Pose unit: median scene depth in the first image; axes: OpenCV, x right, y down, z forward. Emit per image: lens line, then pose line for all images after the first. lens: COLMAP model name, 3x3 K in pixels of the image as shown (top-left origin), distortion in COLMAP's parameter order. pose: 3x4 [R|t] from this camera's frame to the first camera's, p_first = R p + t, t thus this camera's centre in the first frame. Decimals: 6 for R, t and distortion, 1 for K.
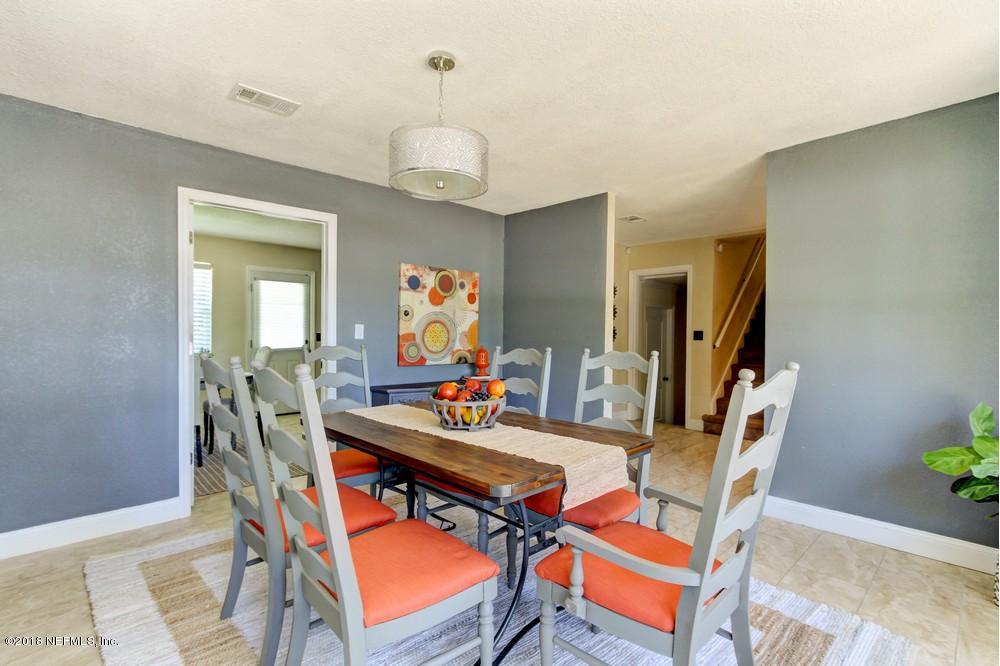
lens RADIAL K [[458.6, 0, 497.8], [0, 458.6, 338.9], [0, 0, 1]] dist [-0.001493, 0.007691]
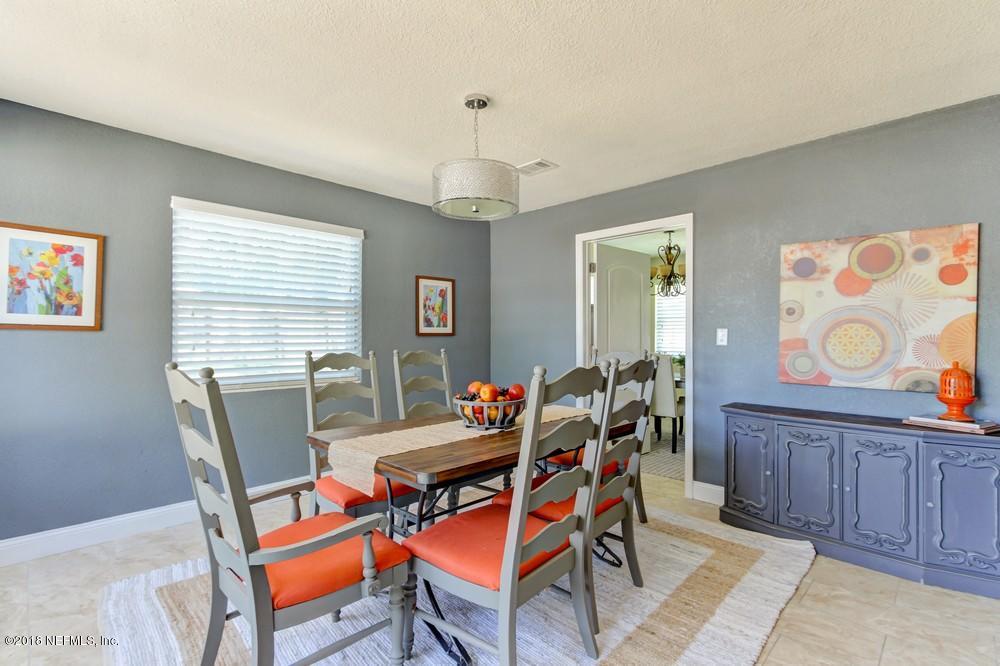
lens RADIAL K [[458.6, 0, 497.8], [0, 458.6, 338.9], [0, 0, 1]] dist [-0.001493, 0.007691]
pose [[0.070618, 0.000586, -0.997503, 0.485119], [-0.013504, 0.999909, -0.000369, -0.005244], [0.997412, 0.013496, 0.070619, 0.464425]]
